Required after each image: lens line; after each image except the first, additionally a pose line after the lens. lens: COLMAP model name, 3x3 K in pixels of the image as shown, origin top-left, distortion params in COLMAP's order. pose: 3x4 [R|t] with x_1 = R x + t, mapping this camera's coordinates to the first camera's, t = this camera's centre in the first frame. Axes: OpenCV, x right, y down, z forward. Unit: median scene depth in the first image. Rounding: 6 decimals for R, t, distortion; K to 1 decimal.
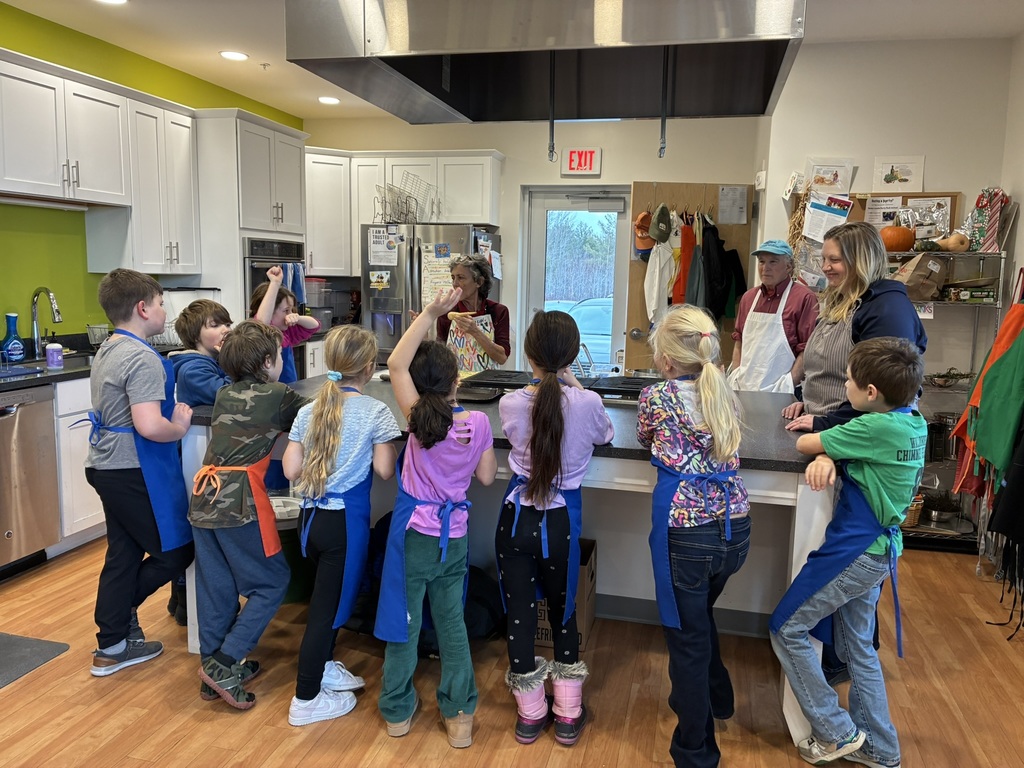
lens RADIAL K [[779.4, 0, 507.9], [0, 779.4, 378.9], [0, 0, 1]] dist [0.014030, -0.026082]
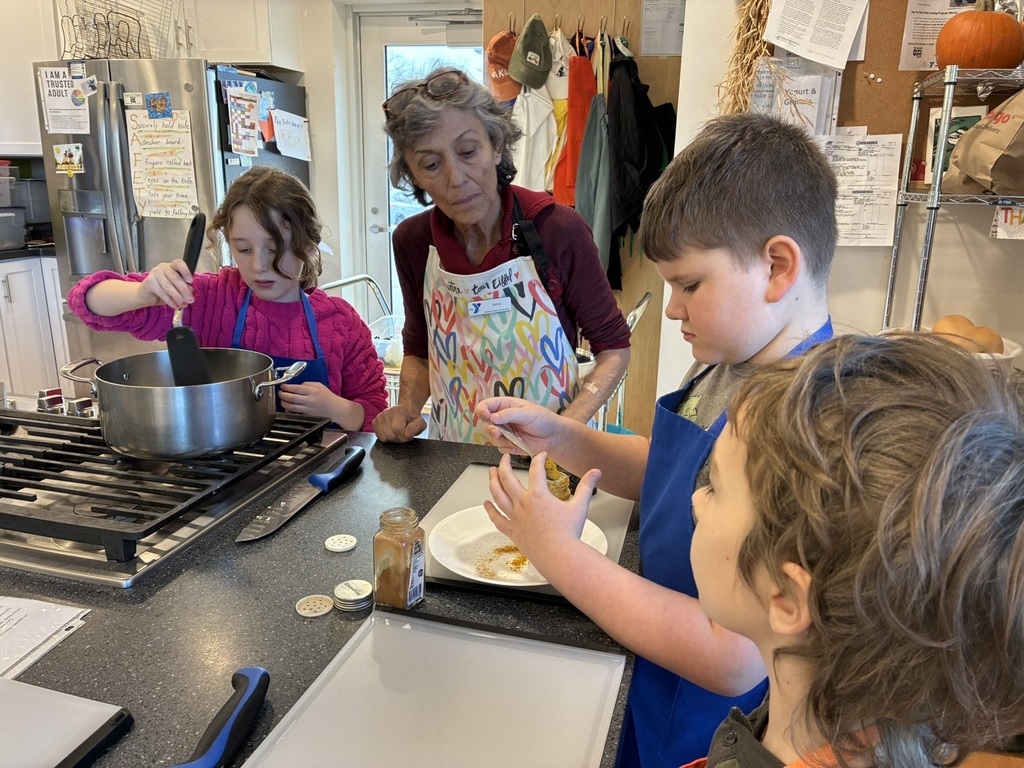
lens RADIAL K [[779.4, 0, 513.6], [0, 779.4, 384.2], [0, 0, 1]] dist [0.014030, -0.026082]
pose [[0.999899, 0.004501, -0.013511, 0.191037], [-0.002656, 0.991032, 0.133597, -0.040838], [0.013992, -0.133548, 0.990944, 0.421877]]
